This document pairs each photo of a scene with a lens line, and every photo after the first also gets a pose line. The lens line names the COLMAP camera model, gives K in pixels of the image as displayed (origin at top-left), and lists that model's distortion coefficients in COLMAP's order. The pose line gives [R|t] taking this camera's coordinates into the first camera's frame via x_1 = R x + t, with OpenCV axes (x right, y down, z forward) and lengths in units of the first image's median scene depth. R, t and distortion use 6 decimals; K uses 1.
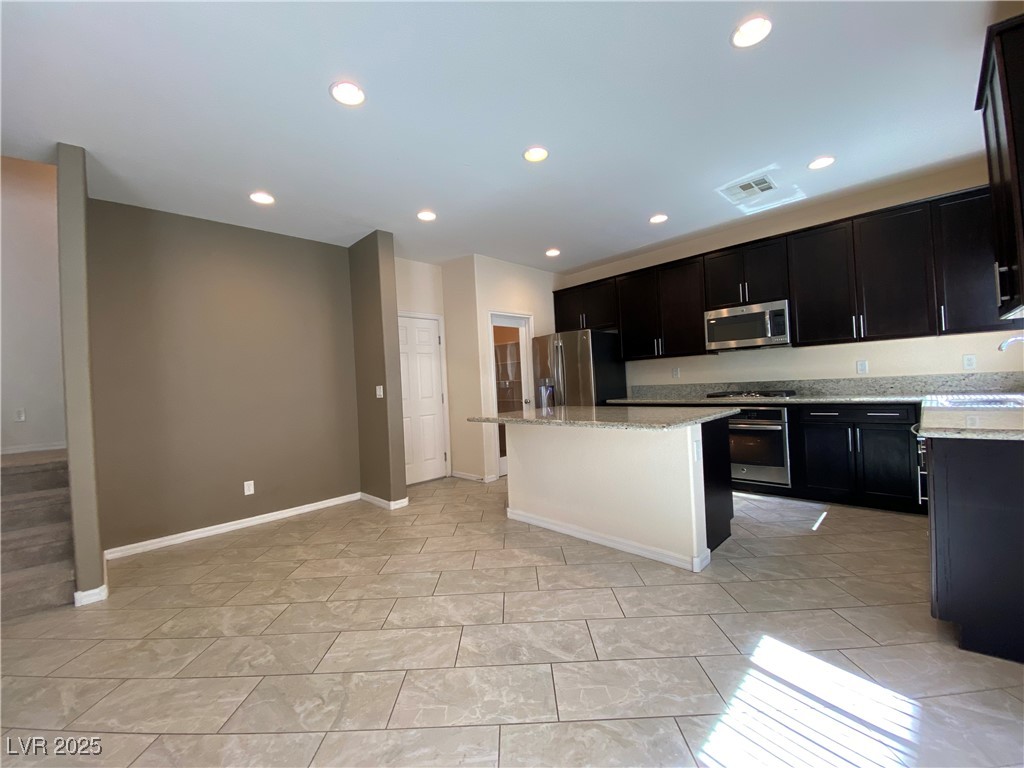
lens RADIAL K [[412.4, 0, 512.0], [0, 412.4, 384.0], [0, 0, 1]] dist [0.024841, -0.024155]
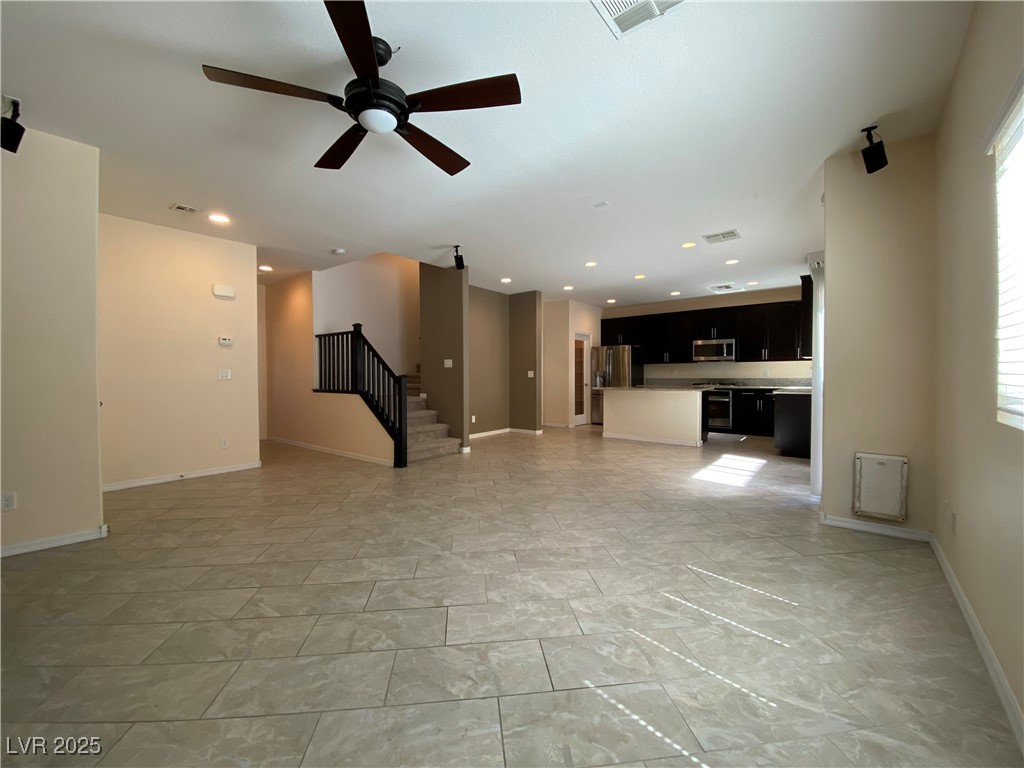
lens RADIAL K [[409.1, 0, 496.0], [0, 409.1, 385.5], [0, 0, 1]] dist [-0.000187, -0.023113]
pose [[0.995288, 0.044741, 0.086025, -0.689479], [-0.046528, 0.998738, 0.018884, 0.046595], [-0.085071, -0.022798, 0.996114, -0.936346]]
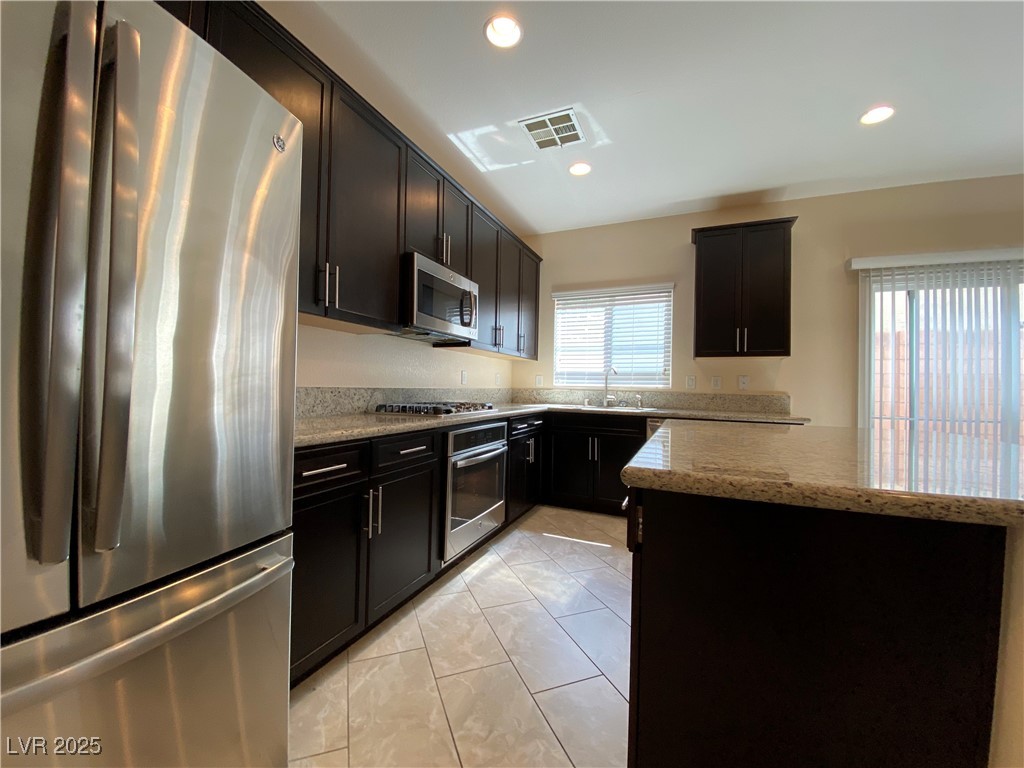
lens RADIAL K [[414.1, 0, 509.7], [0, 414.1, 382.0], [0, 0, 1]] dist [0.074399, -0.050894]
pose [[-0.372197, 0.055886, 0.926470, -0.076454], [-0.000213, 0.998180, -0.060297, 0.027057], [-0.928154, -0.022640, -0.371508, 1.241119]]
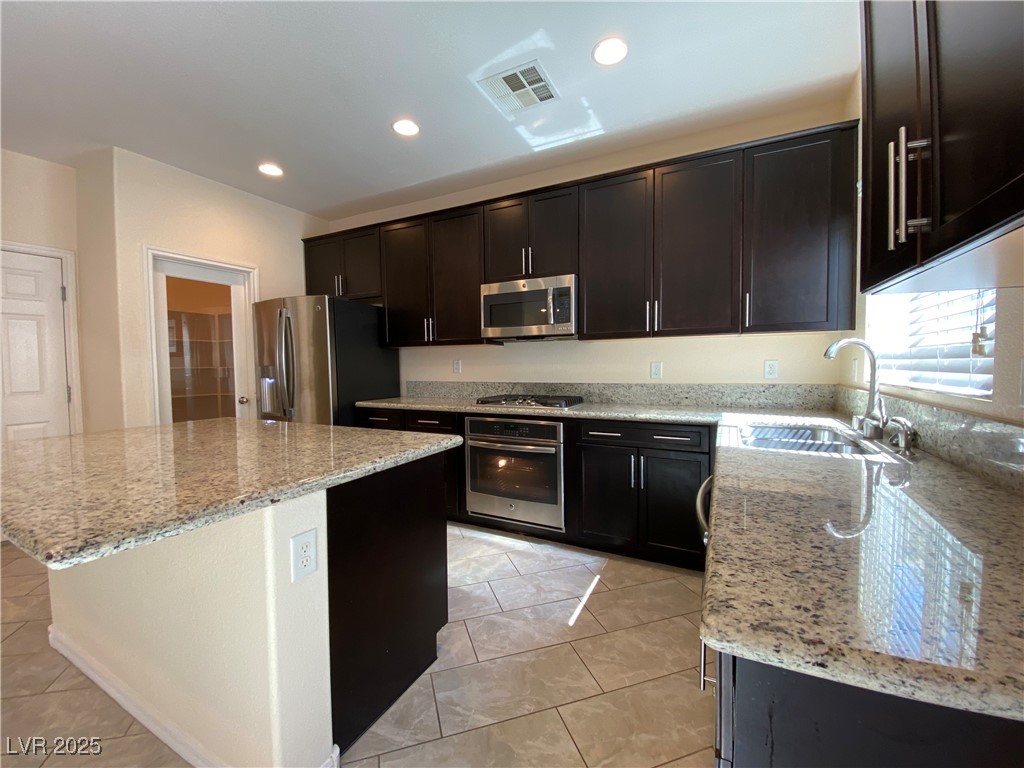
lens RADIAL K [[414.1, 0, 509.7], [0, 414.1, 382.0], [0, 0, 1]] dist [0.074399, -0.050894]
pose [[0.950505, 0.027052, 0.309531, 0.334405], [-0.037159, 0.998950, 0.026803, -0.028850], [-0.308481, -0.036978, 0.950512, 0.331046]]
